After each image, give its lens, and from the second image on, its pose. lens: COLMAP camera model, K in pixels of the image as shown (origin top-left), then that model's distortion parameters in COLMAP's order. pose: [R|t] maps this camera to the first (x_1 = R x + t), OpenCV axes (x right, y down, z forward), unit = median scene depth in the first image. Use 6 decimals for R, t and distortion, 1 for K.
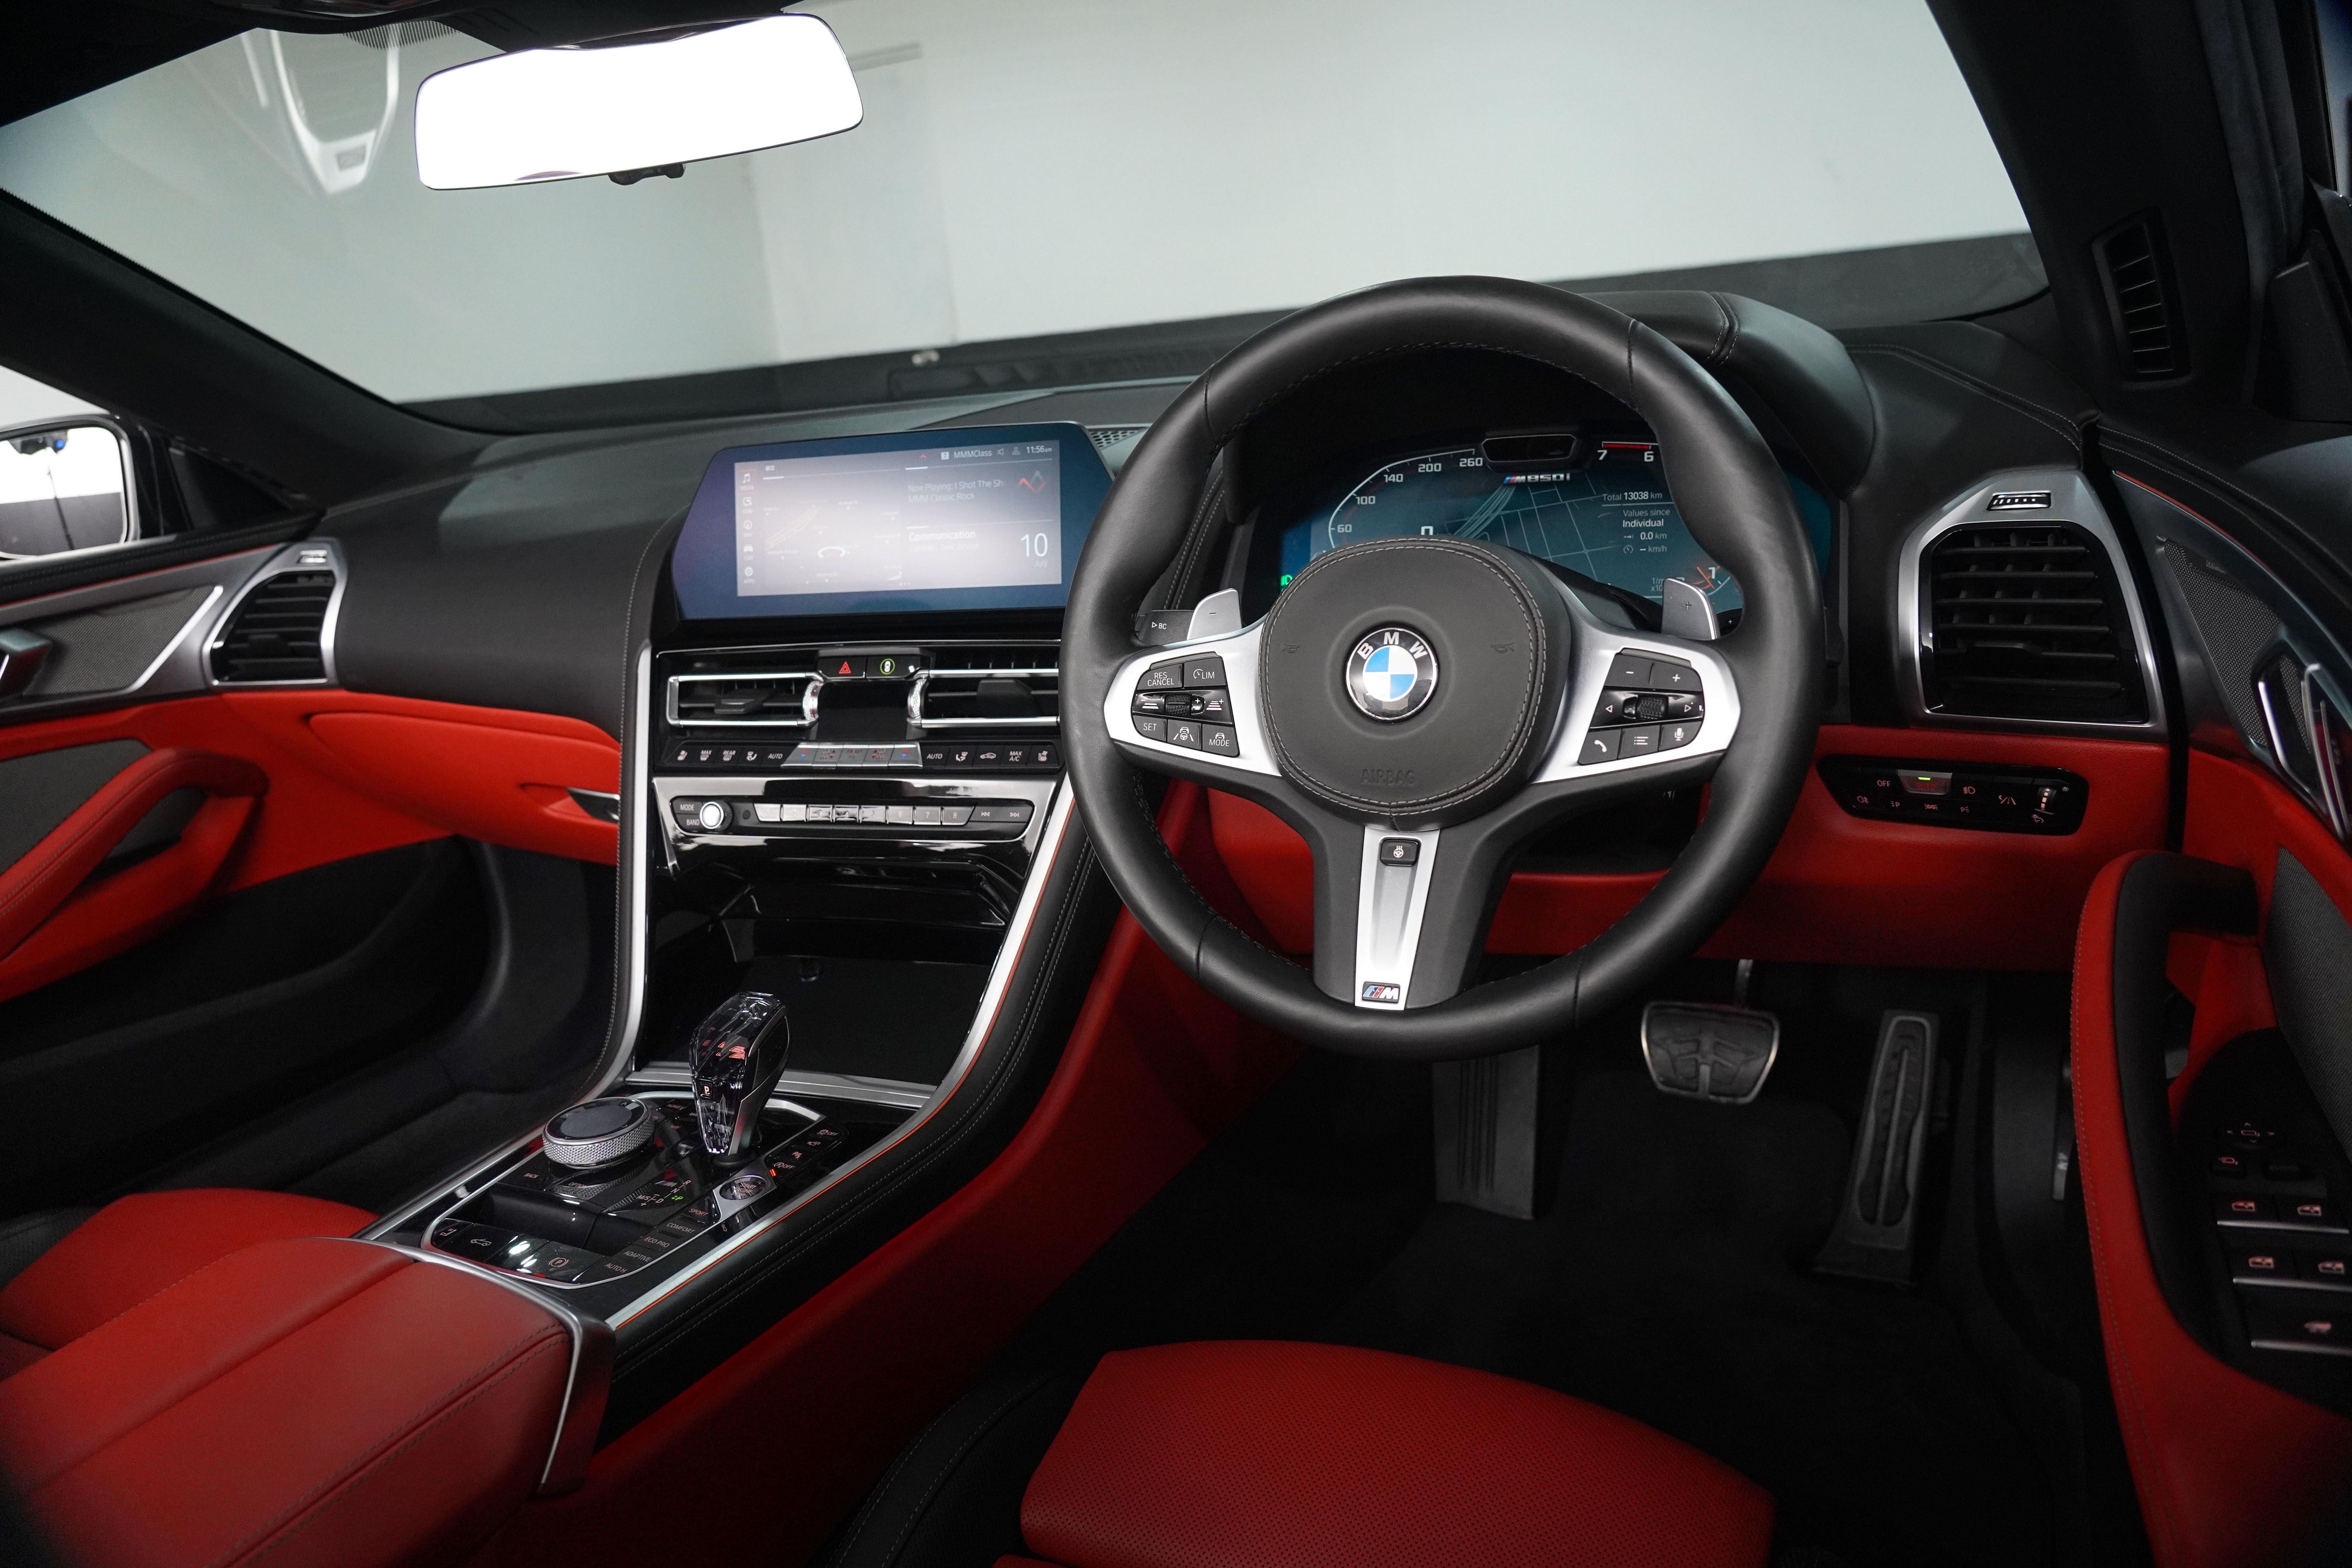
lens RADIAL K [[1664.6, 0, 1144.5], [0, 1664.6, 750.6], [0, 0, 1]] dist [-0.014477, 0.003368]
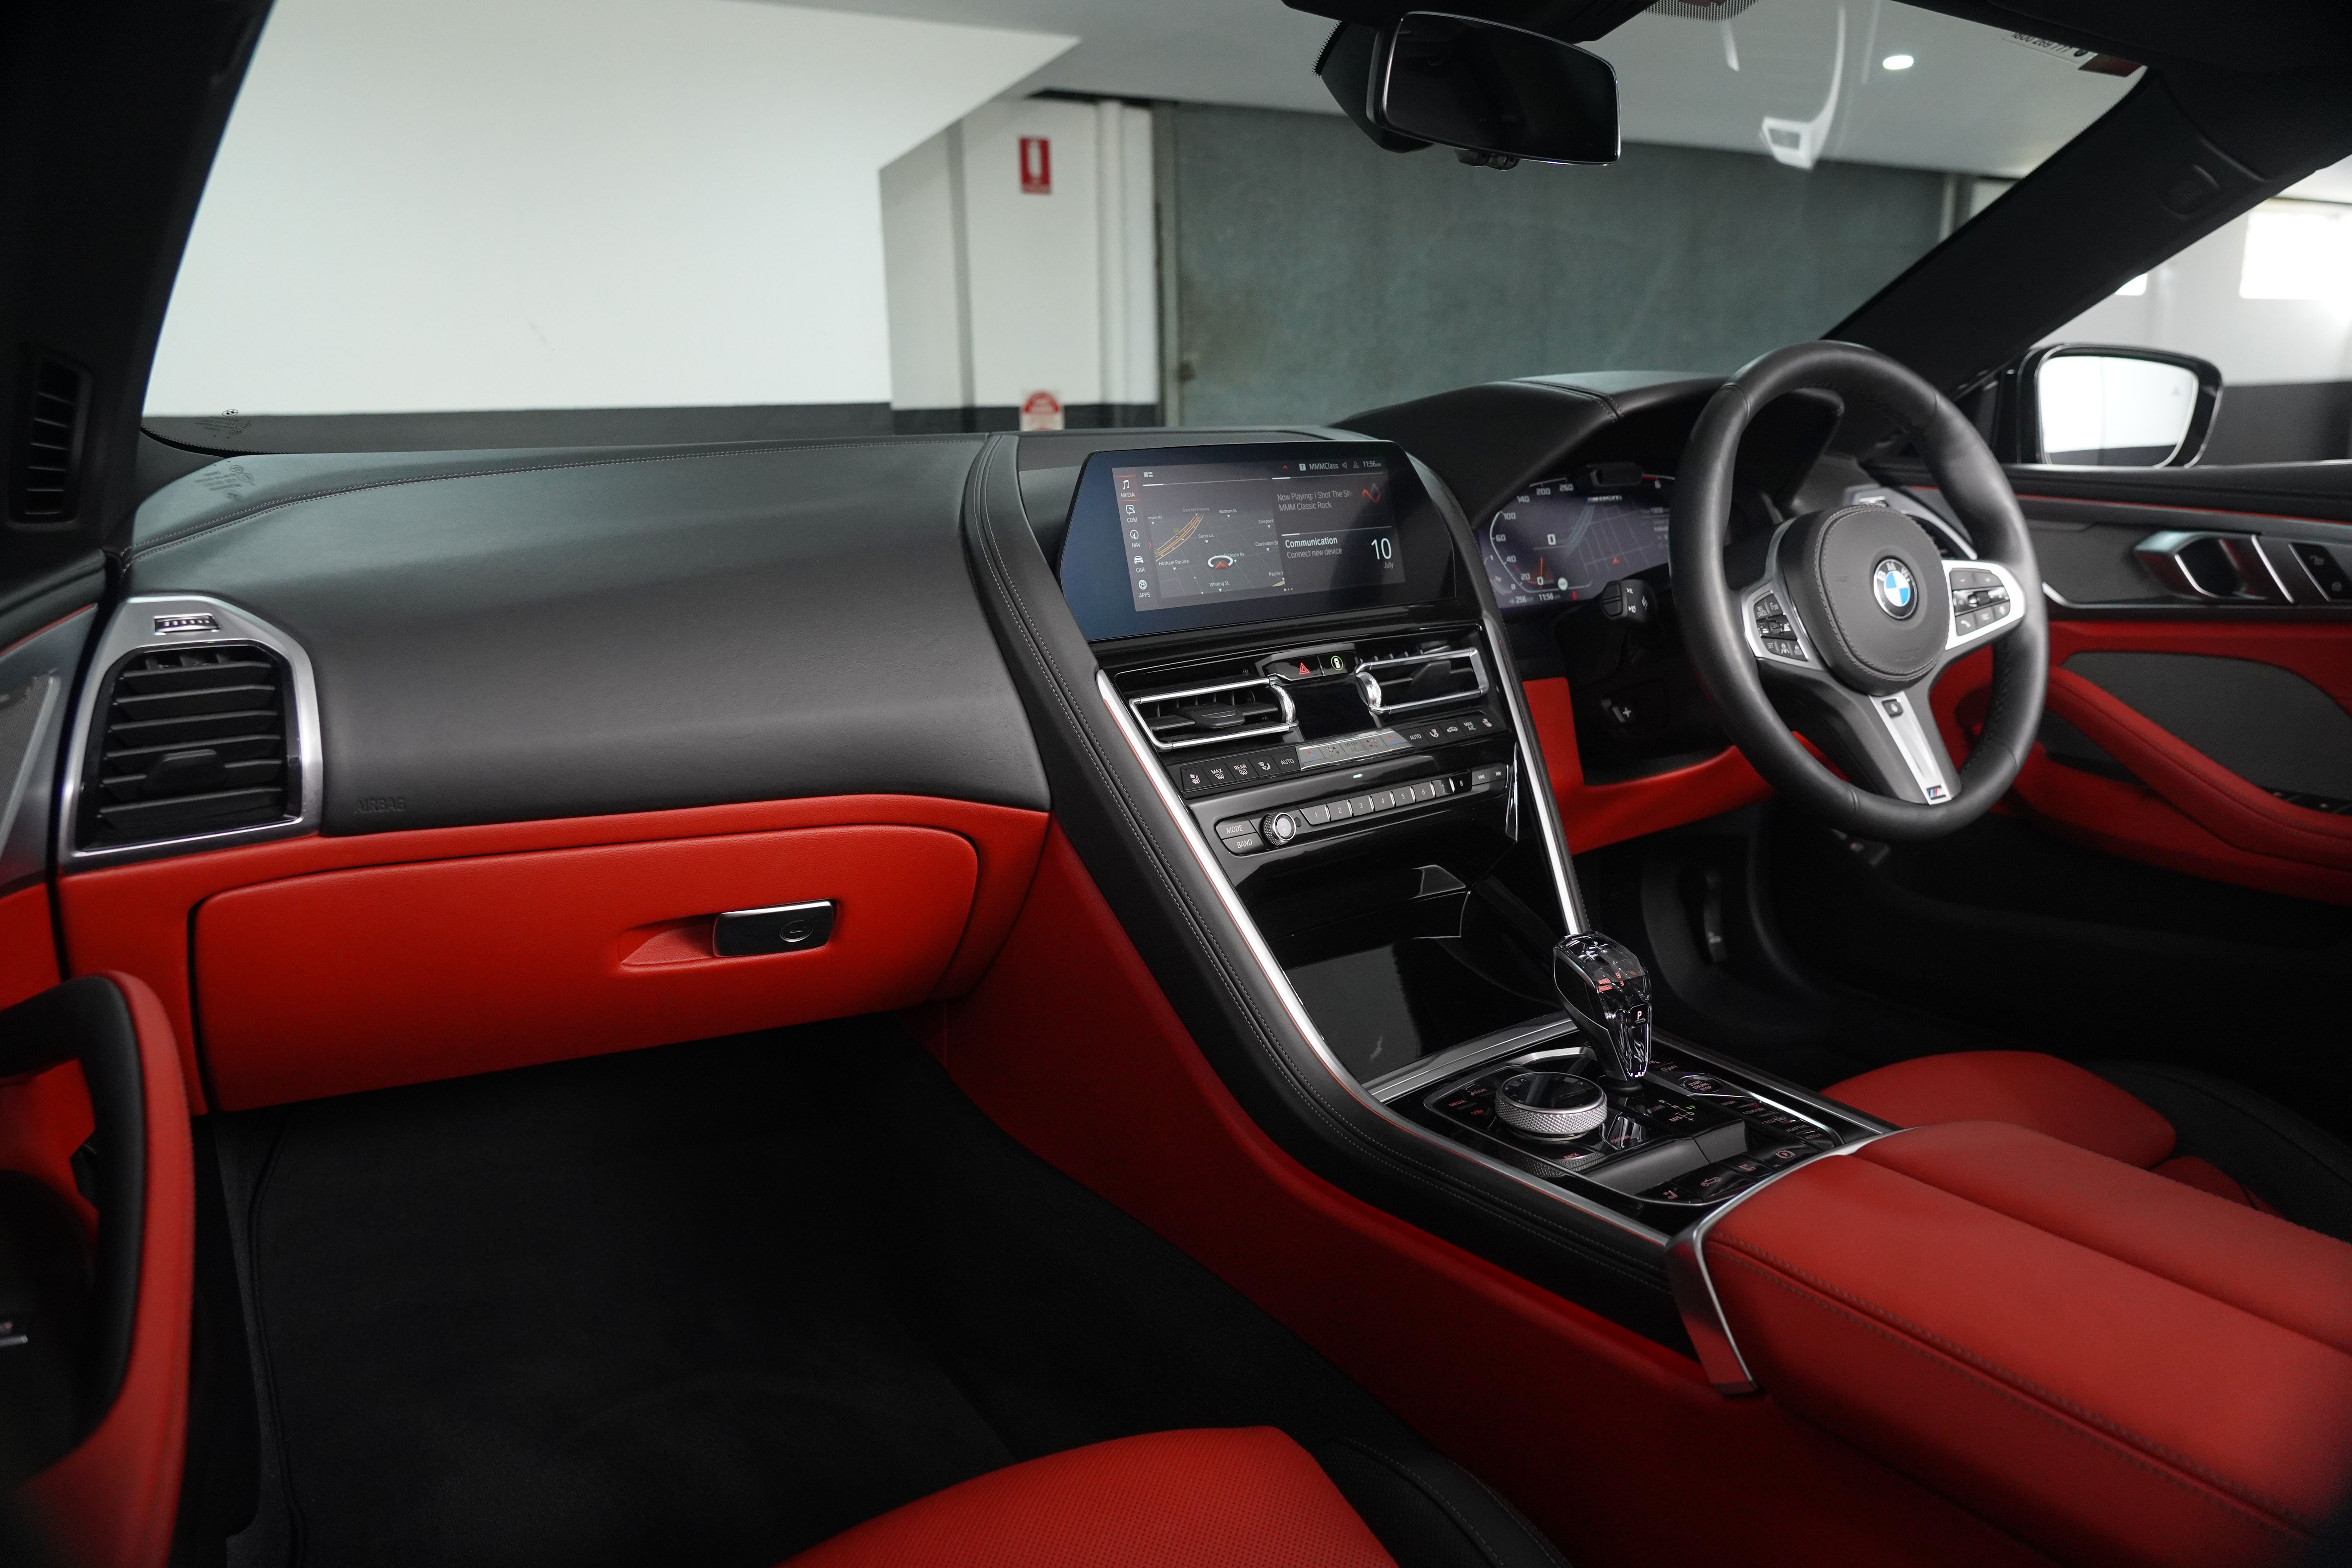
lens RADIAL K [[1664.6, 0, 1195.3], [0, 1664.6, 775.8], [0, 0, 1]] dist [-0.014477, 0.003368]
pose [[0.517616, -0.099794, 0.849773, -1.392127], [0.186158, 0.982518, 0.001990, -0.000366], [-0.835116, 0.157161, 0.527144, 0.695912]]
